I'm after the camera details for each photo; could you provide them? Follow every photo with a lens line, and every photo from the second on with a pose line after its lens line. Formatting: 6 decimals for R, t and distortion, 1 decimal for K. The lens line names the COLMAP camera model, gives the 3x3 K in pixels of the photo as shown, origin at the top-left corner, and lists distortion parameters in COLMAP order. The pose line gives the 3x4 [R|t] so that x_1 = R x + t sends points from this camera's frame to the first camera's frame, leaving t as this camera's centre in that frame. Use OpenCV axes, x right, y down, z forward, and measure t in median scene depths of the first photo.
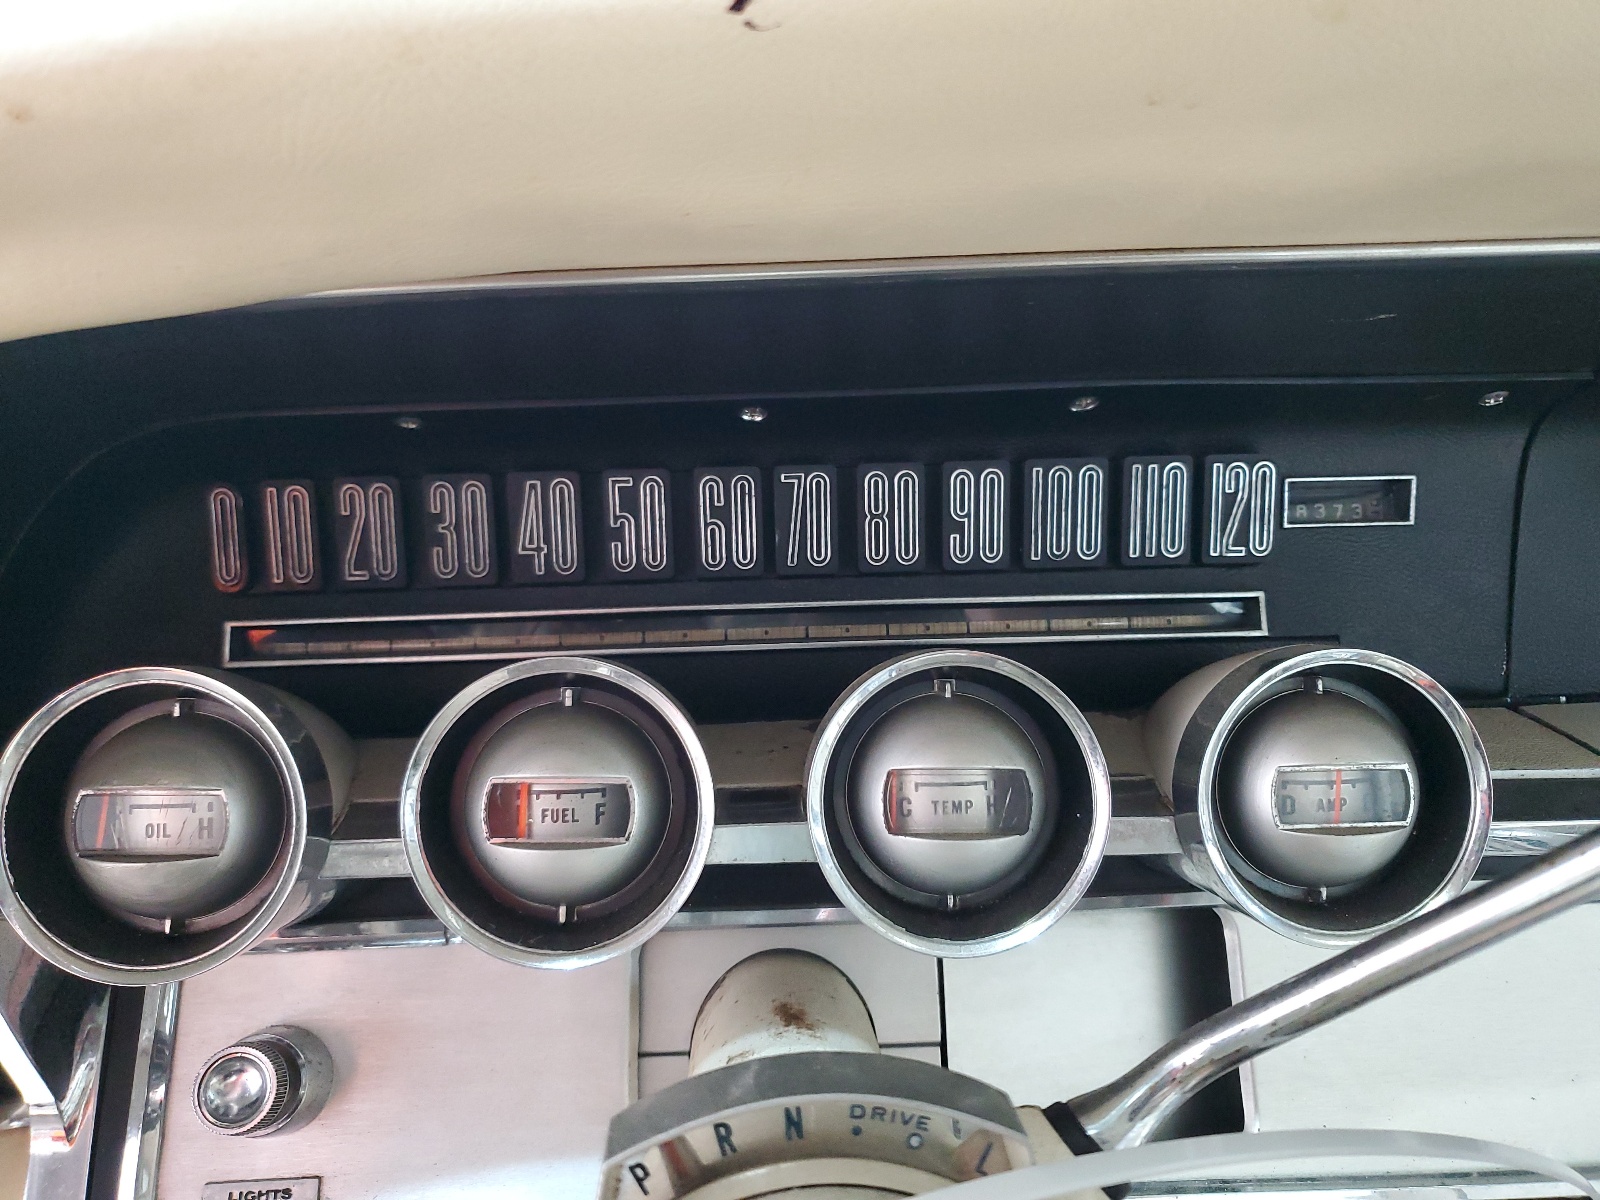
lens RADIAL K [[1269.3, 0, 800.0], [0, 1269.3, 600.0], [0, 0, 1]] dist [-0.002412, -0.001800]
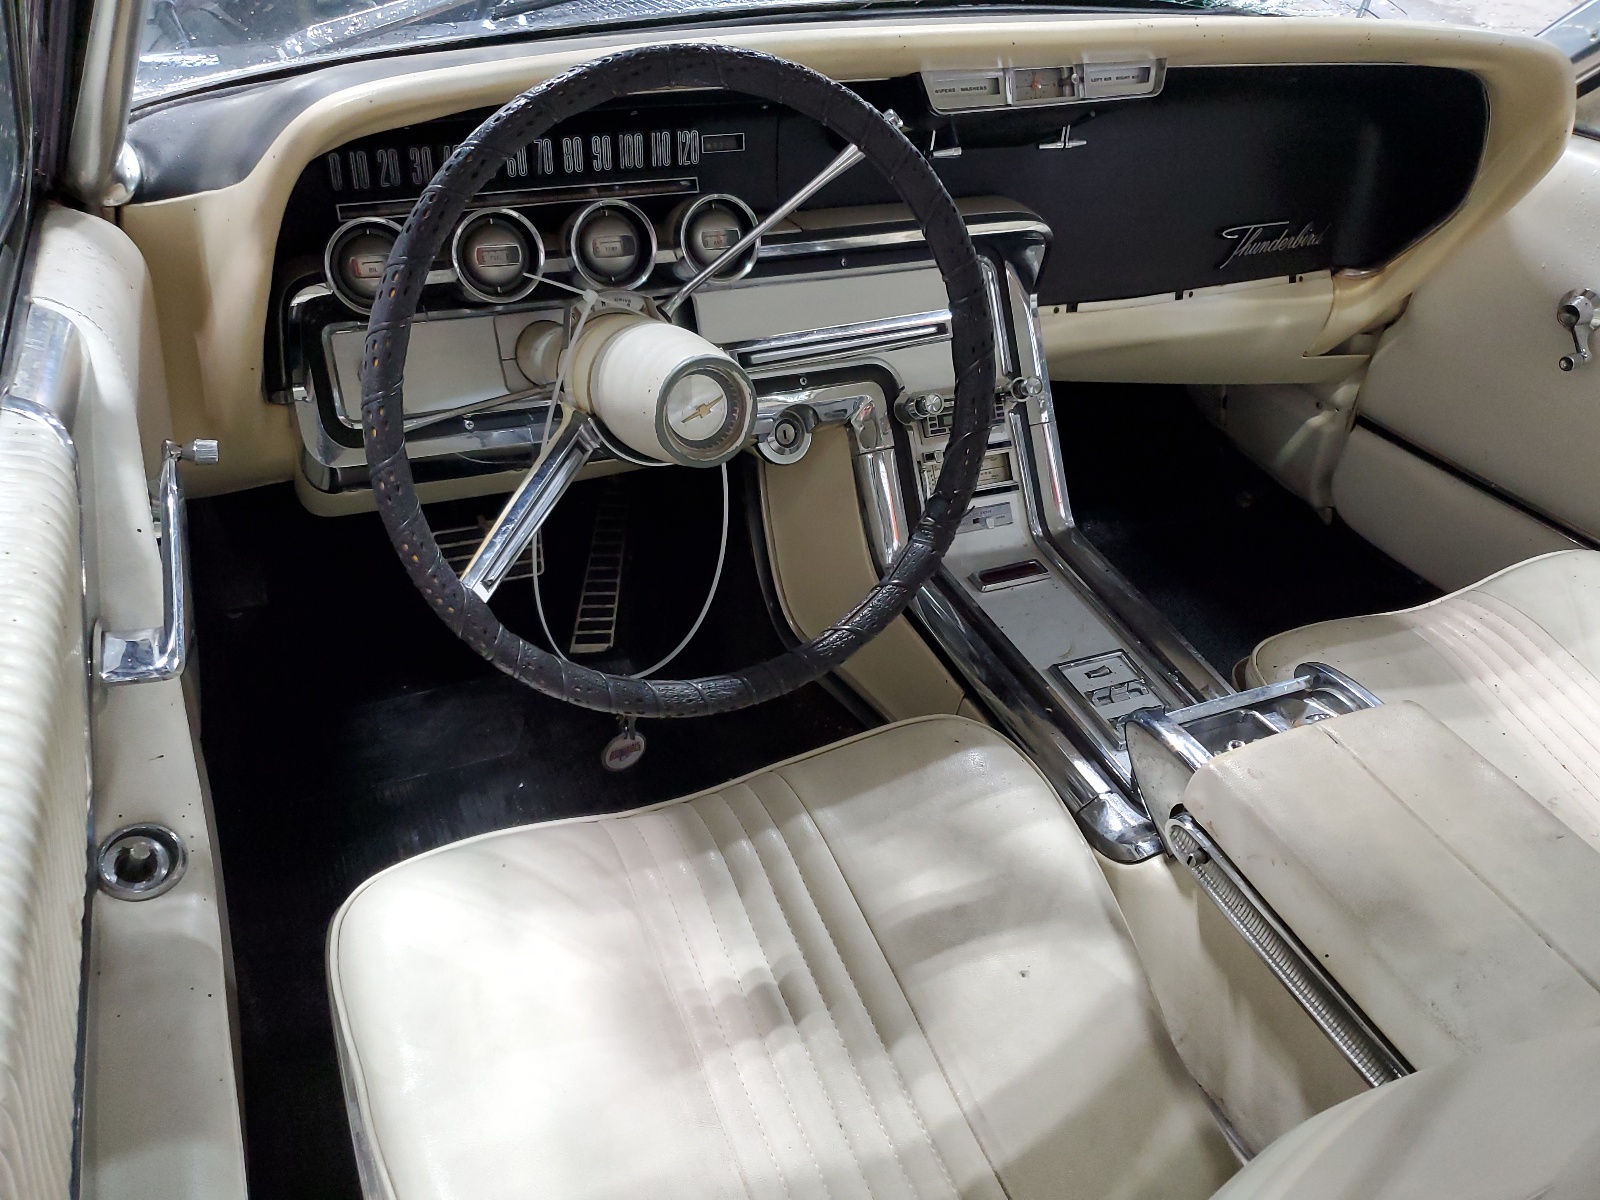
lens RADIAL K [[1269.3, 0, 800.0], [0, 1269.3, 600.0], [0, 0, 1]] dist [-0.002412, -0.001800]
pose [[0.919702, -0.160447, 0.358336, -0.654765], [0.038771, 0.945340, 0.323772, -0.022362], [-0.390698, -0.283881, 0.875652, -2.034621]]
